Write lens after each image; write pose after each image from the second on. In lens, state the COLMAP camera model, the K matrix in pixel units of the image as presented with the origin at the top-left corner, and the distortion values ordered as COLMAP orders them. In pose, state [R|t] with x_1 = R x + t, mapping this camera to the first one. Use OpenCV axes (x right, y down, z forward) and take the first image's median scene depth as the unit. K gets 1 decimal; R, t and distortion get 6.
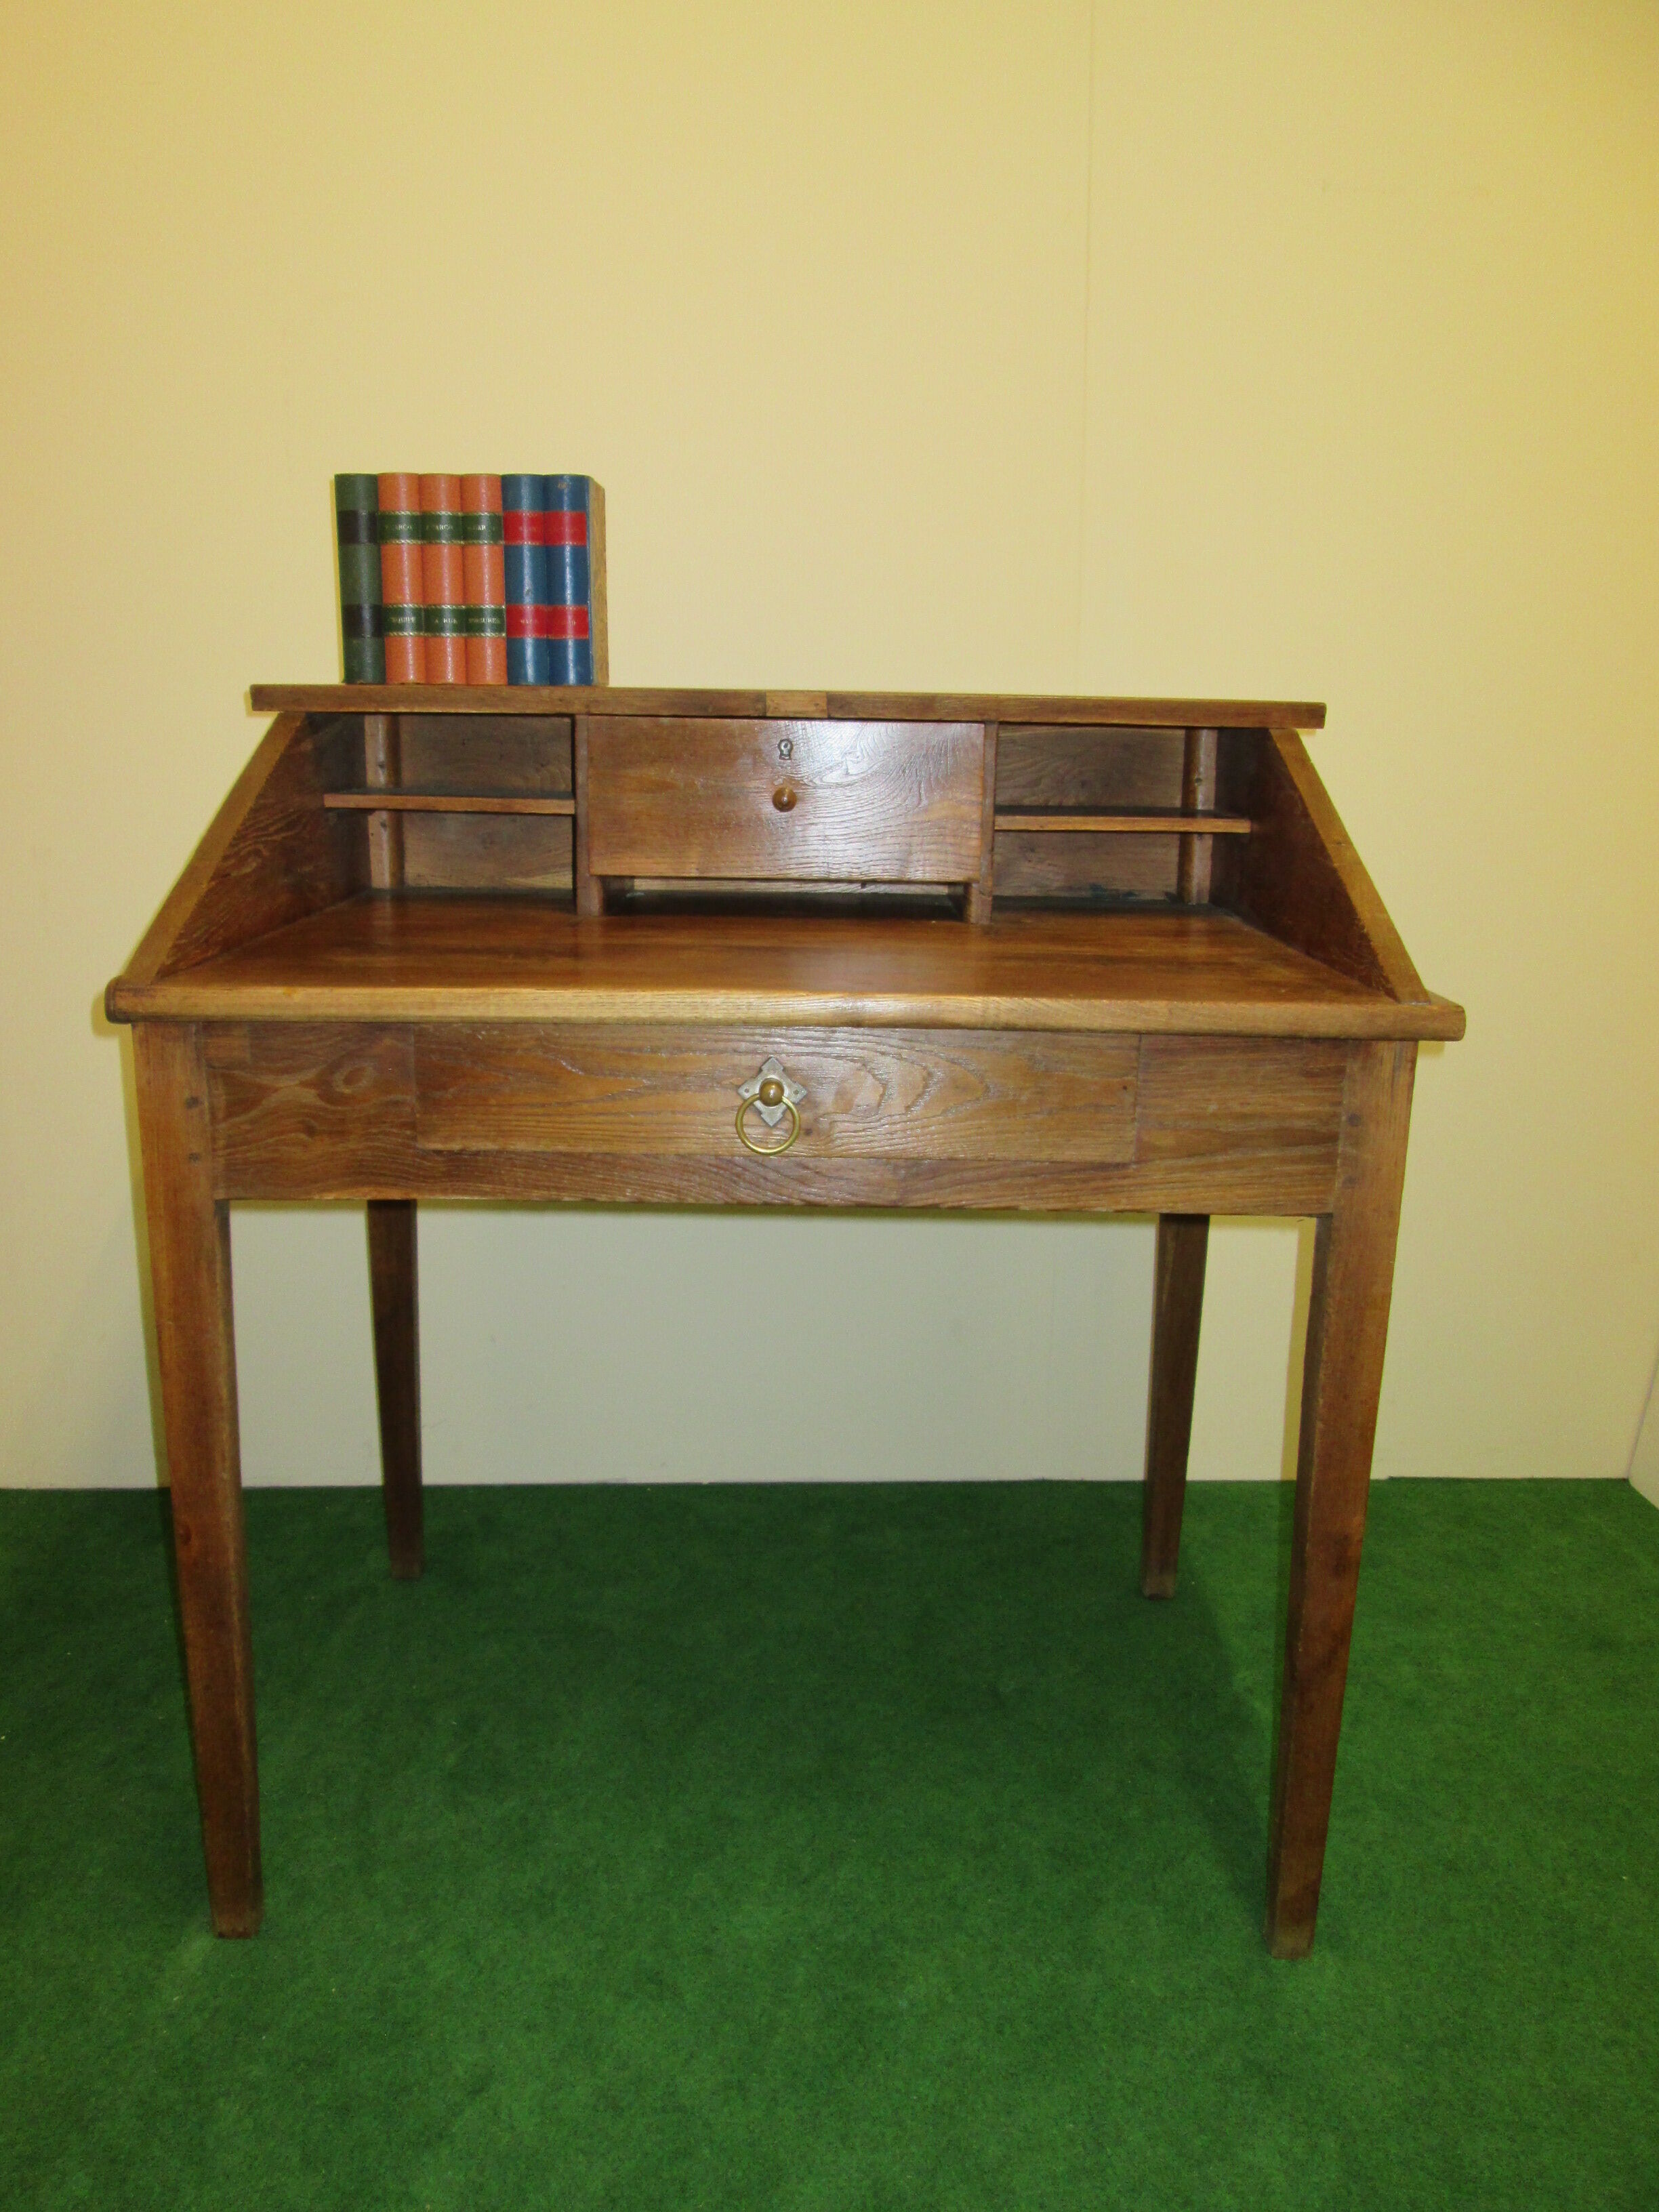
lens RADIAL K [[1818.7, 0, 839.7], [0, 1818.7, 1088.1], [0, 0, 1]] dist [-0.052701, 0.015628]
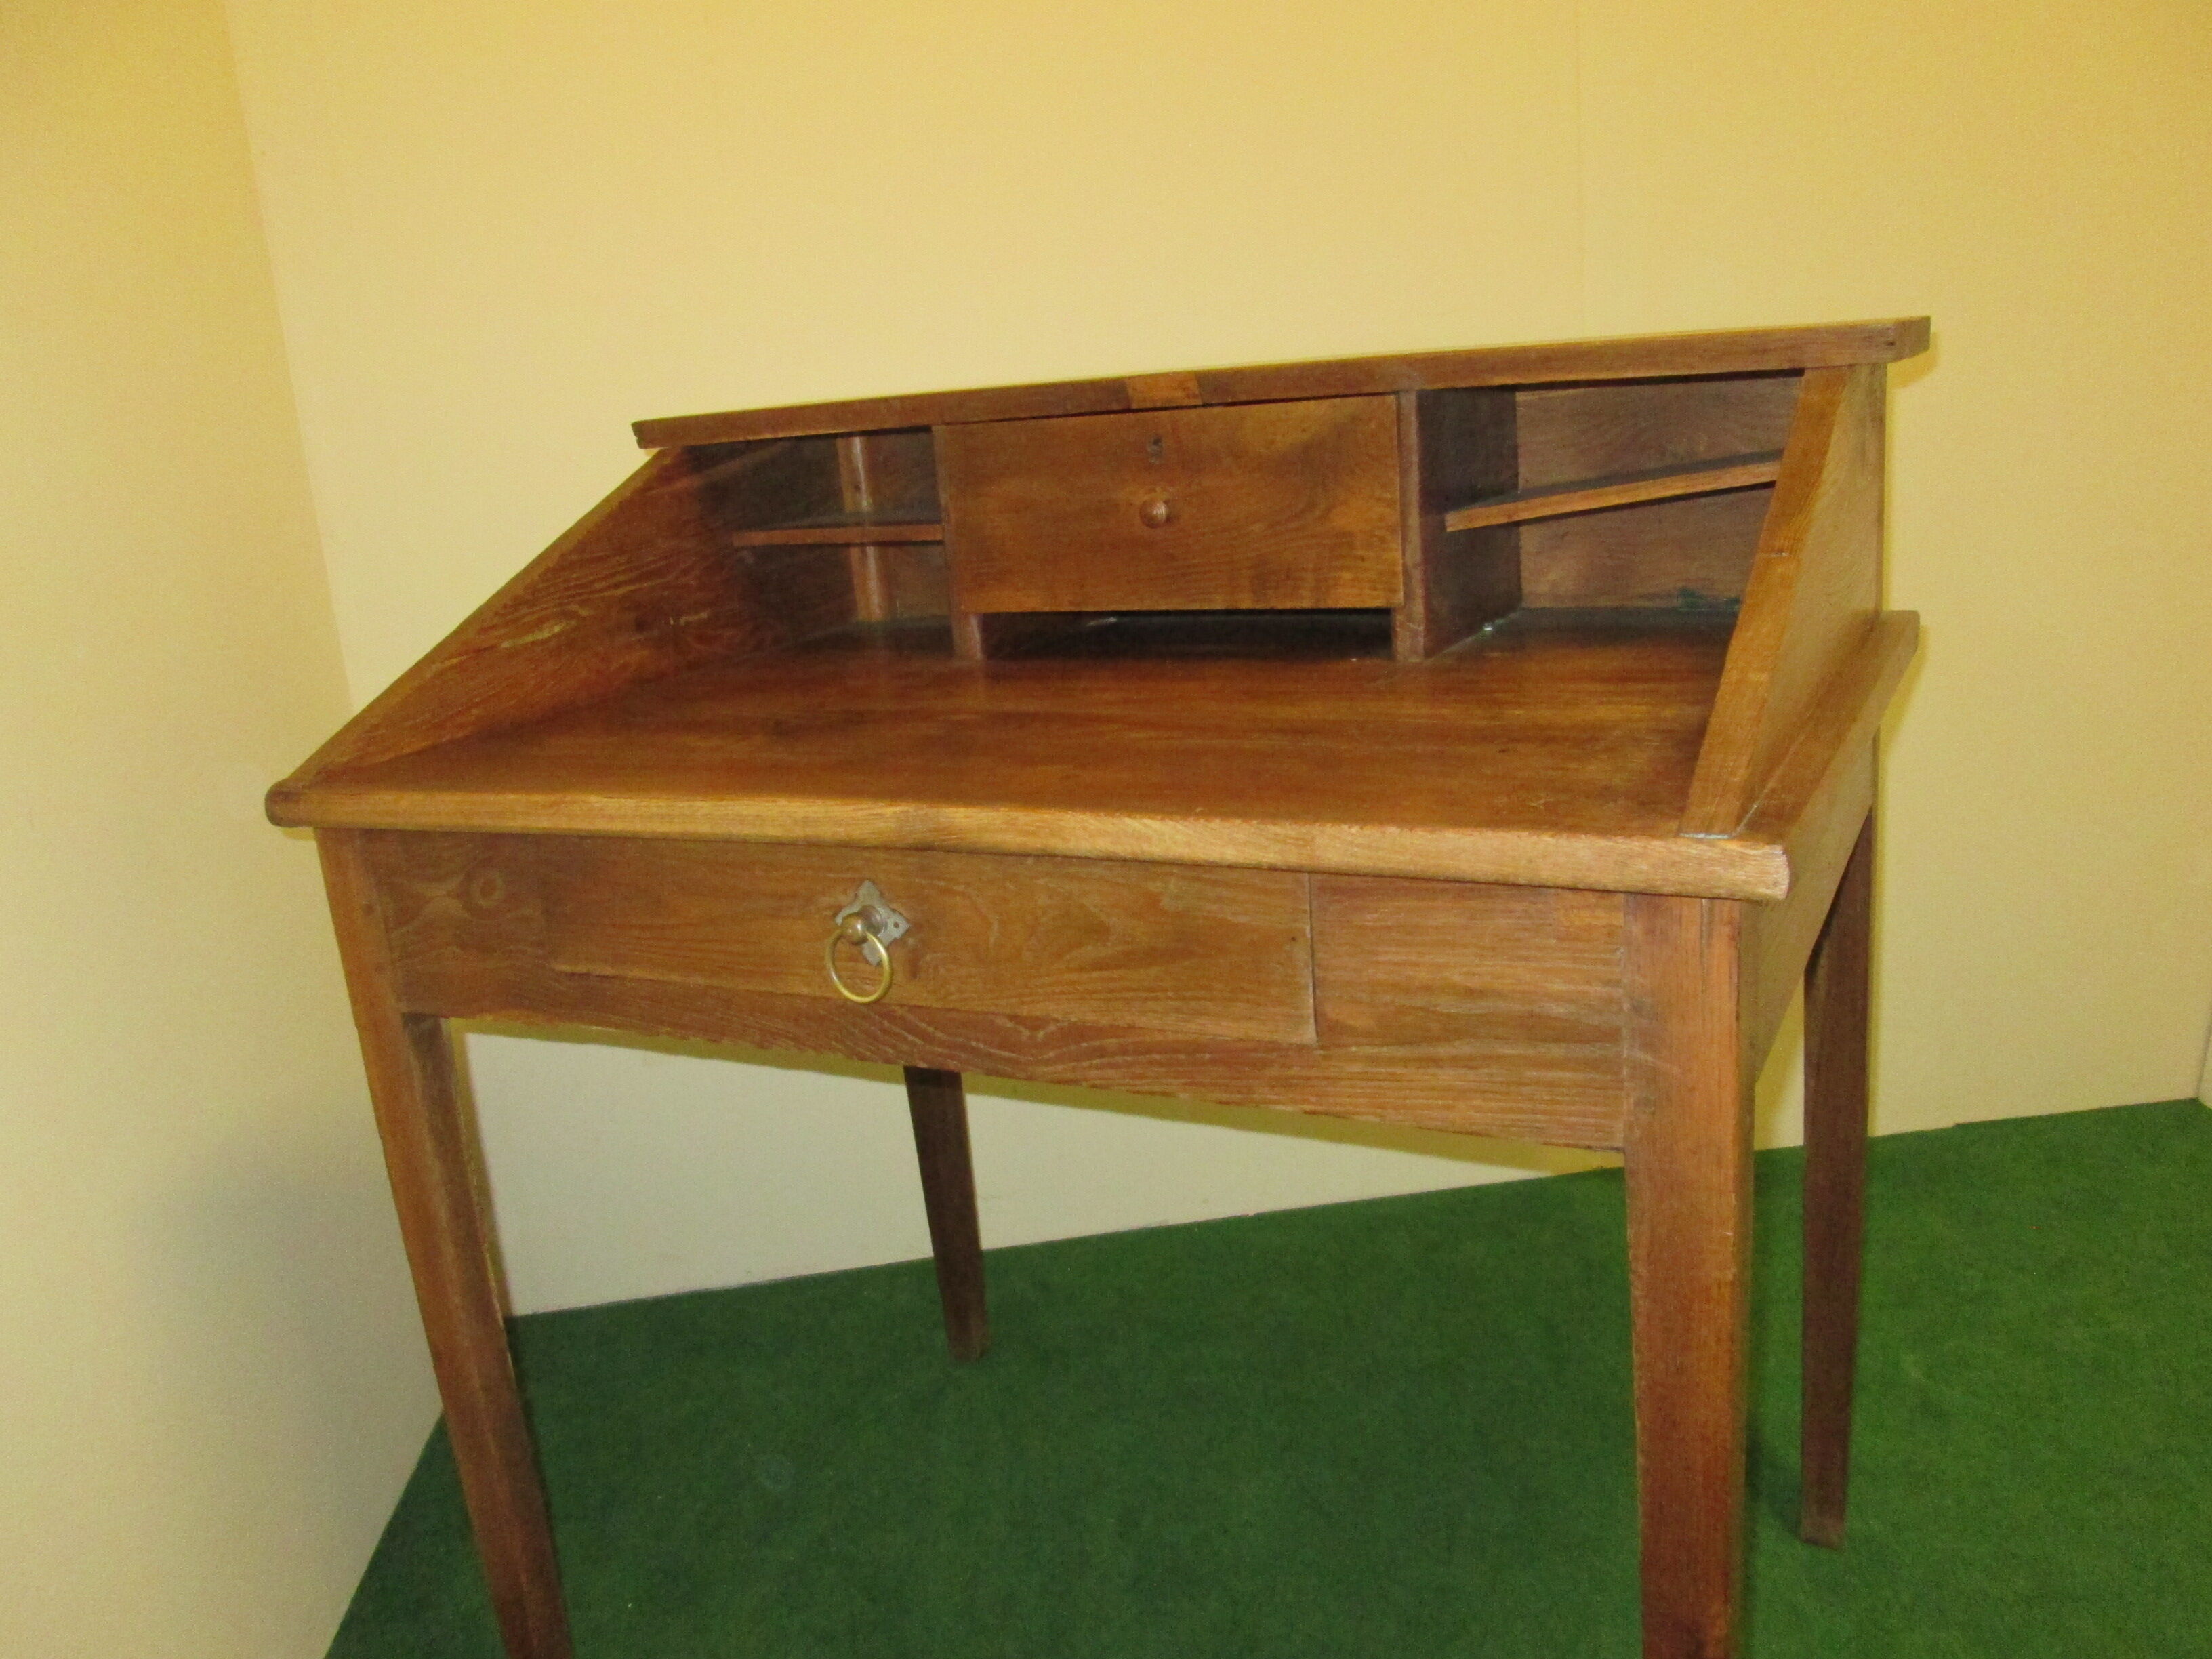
lens RADIAL K [[1818.7, 0, 1110.9], [0, 1818.7, 816.0], [0, 0, 1]] dist [-0.052701, 0.015628]
pose [[0.878755, 0.015188, -0.477032, 0.395007], [0.008281, 0.998858, 0.047056, -0.075283], [0.477202, -0.045301, 0.877625, 0.340899]]
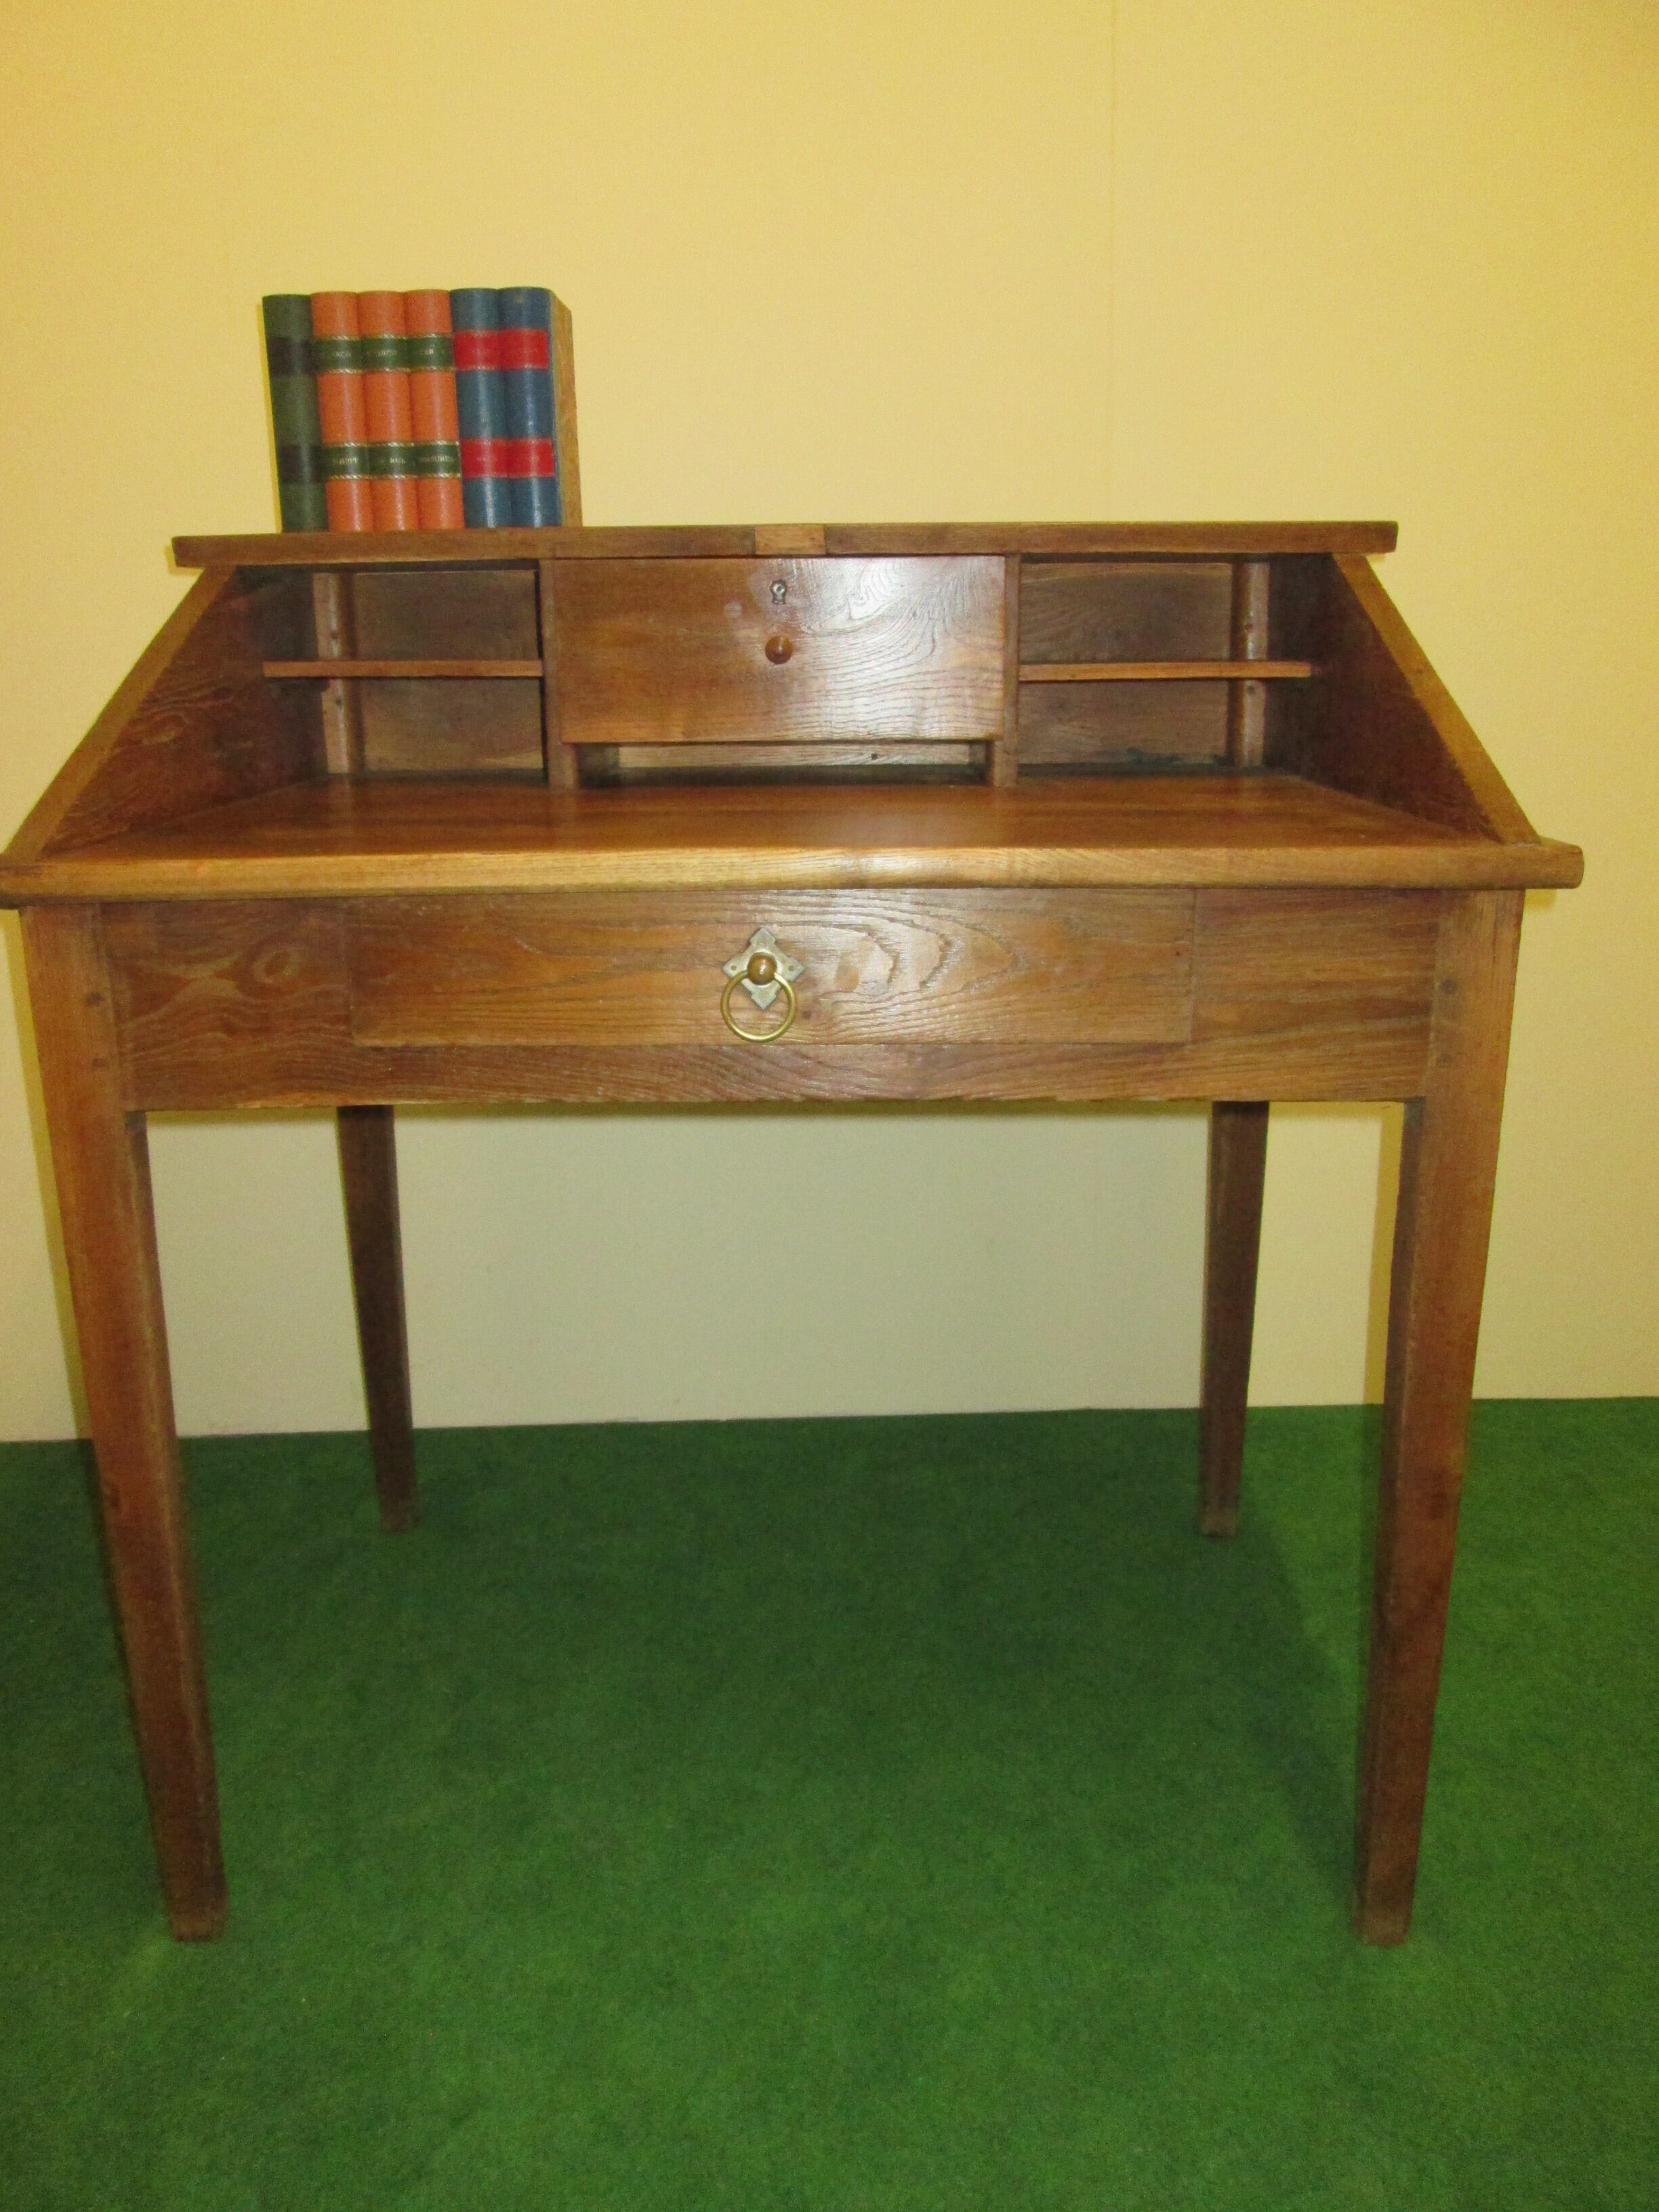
lens RADIAL K [[1818.7, 0, 838.8], [0, 1818.7, 1075.7], [0, 0, 1]] dist [-0.052701, 0.015628]
pose [[0.999482, -0.024857, -0.020443, 0.013128], [0.025501, 0.999167, 0.031873, 0.023977], [0.019633, -0.032378, 0.999283, 0.136653]]
